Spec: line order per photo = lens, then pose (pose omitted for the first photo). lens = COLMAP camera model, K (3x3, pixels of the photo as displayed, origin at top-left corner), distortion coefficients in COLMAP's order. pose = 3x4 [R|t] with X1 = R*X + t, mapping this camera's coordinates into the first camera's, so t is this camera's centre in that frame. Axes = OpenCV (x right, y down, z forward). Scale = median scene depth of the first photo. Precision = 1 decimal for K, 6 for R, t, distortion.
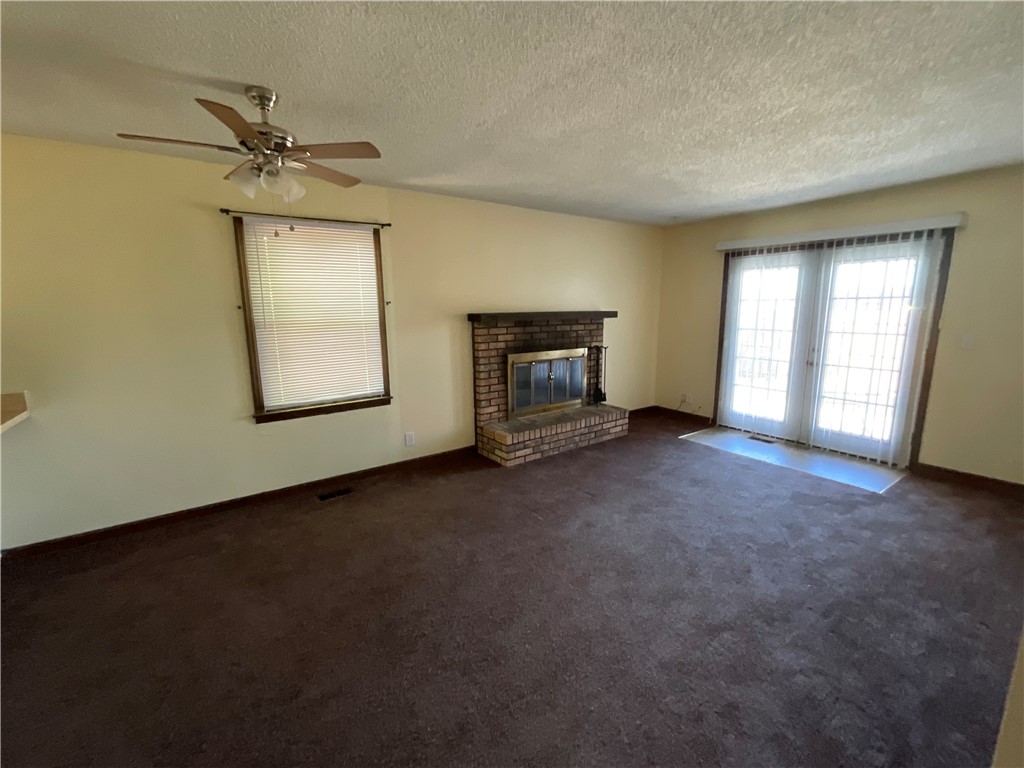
lens RADIAL K [[434.8, 0, 512.0], [0, 434.8, 384.0], [0, 0, 1]] dist [0.001721, 0.000532]
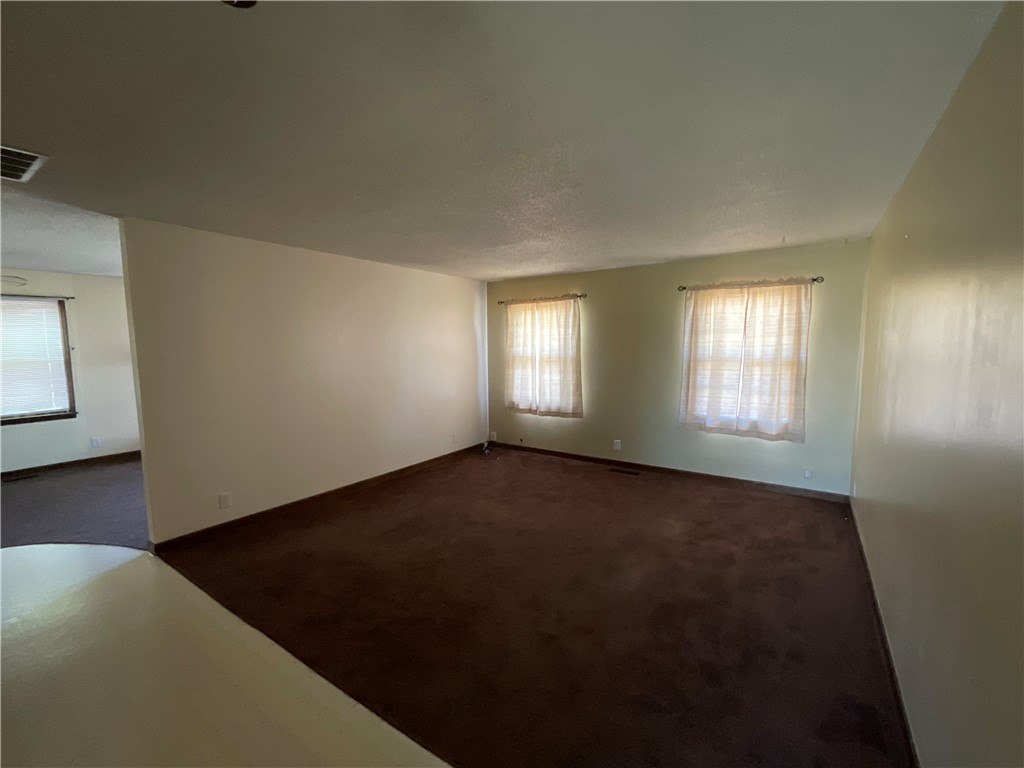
lens RADIAL K [[434.8, 0, 512.0], [0, 434.8, 384.0], [0, 0, 1]] dist [0.001721, 0.000532]
pose [[0.937549, -0.029292, 0.346617, 0.598914], [0.059914, 0.995155, -0.077959, 0.139700], [-0.342654, 0.093857, 0.934761, -0.890964]]
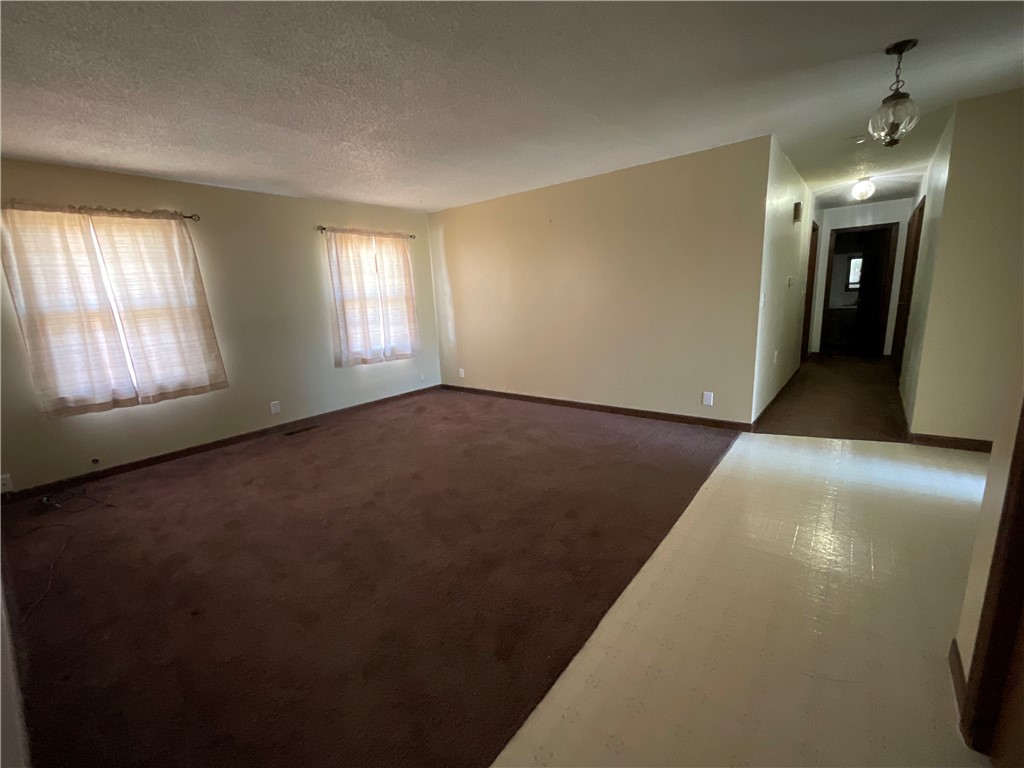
lens RADIAL K [[434.8, 0, 512.0], [0, 434.8, 384.0], [0, 0, 1]] dist [0.001721, 0.000532]
pose [[-0.279873, -0.168974, 0.945050, -3.416605], [0.226044, 0.945115, 0.235928, -0.570481], [-0.933046, 0.279653, -0.226317, 5.985208]]
